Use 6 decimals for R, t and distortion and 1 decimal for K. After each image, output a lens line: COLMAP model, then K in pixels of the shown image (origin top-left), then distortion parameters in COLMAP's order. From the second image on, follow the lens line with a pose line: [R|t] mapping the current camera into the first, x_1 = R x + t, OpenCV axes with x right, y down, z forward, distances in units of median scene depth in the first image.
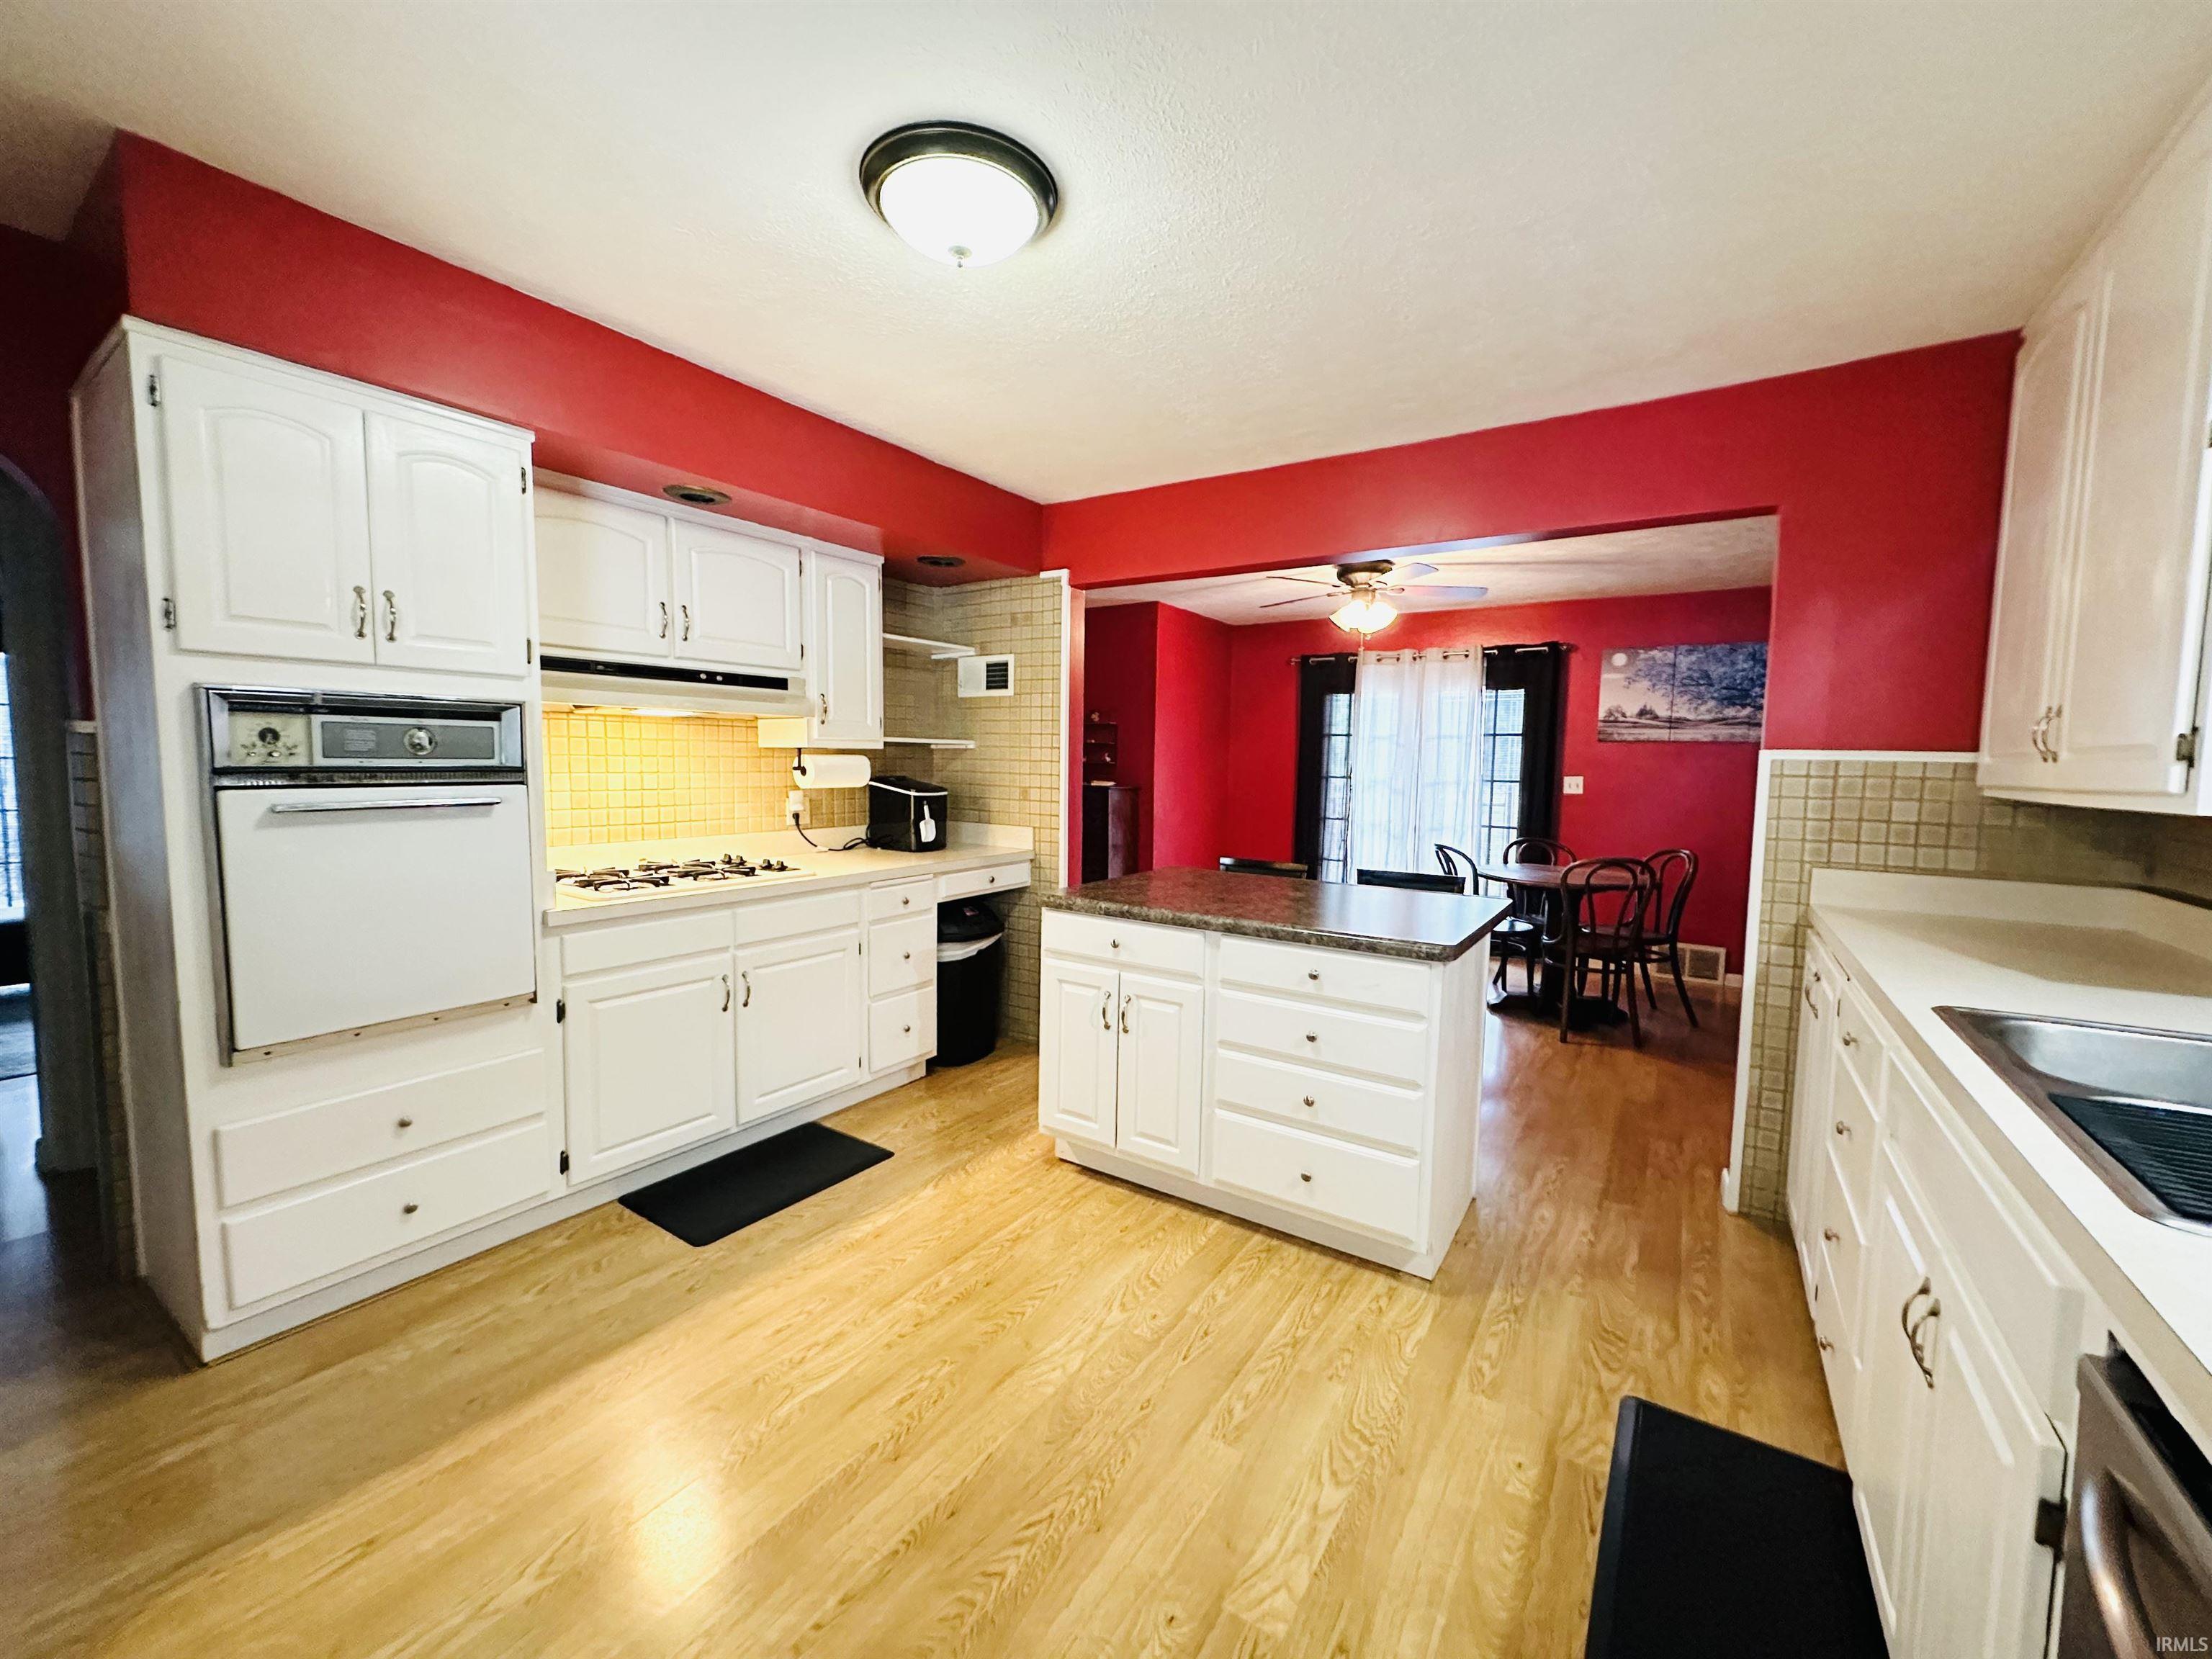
lens RADIAL K [[877.5, 0, 1104.0], [0, 877.5, 829.0], [0, 0, 1]] dist [-0.006083, 0.000485]
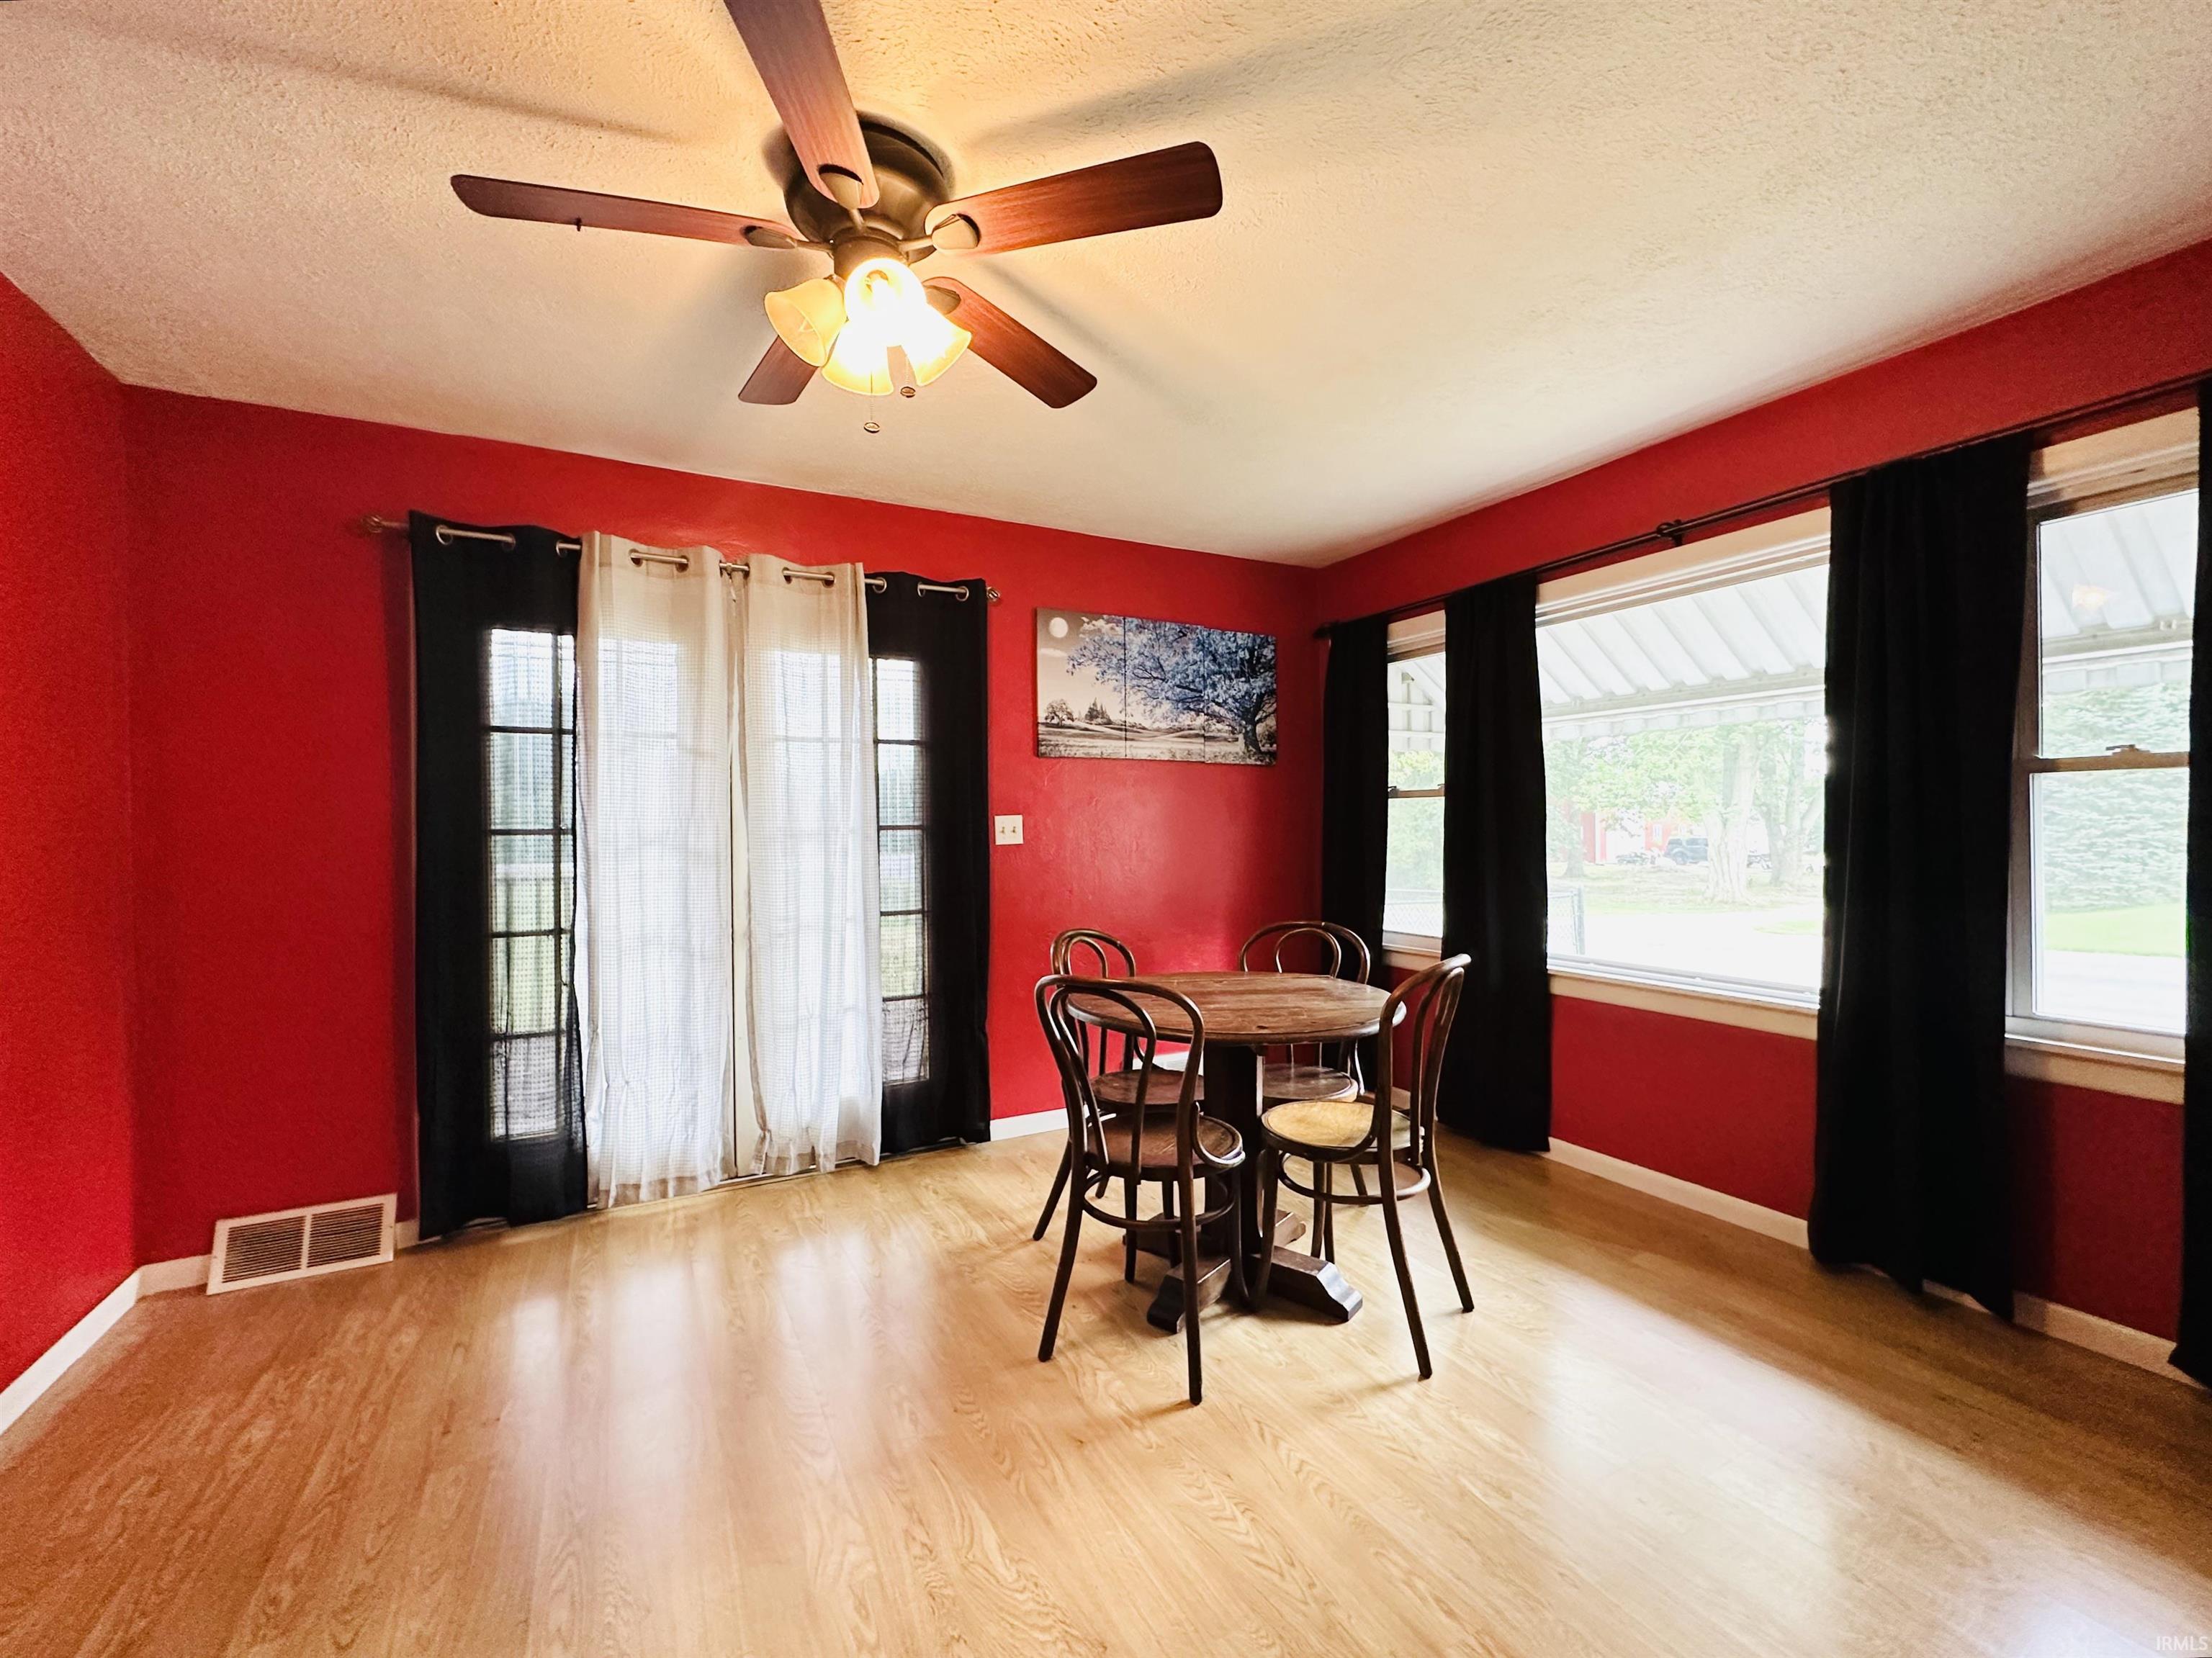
lens RADIAL K [[907.1, 0, 1110.2], [0, 907.1, 829.3], [0, 0, 1]] dist [-0.007529, 0.000338]
pose [[0.474763, -0.027182, 0.879694, 0.059365], [0.088943, 0.995888, -0.017230, -0.069451], [-0.875608, 0.086423, 0.475229, 1.333510]]
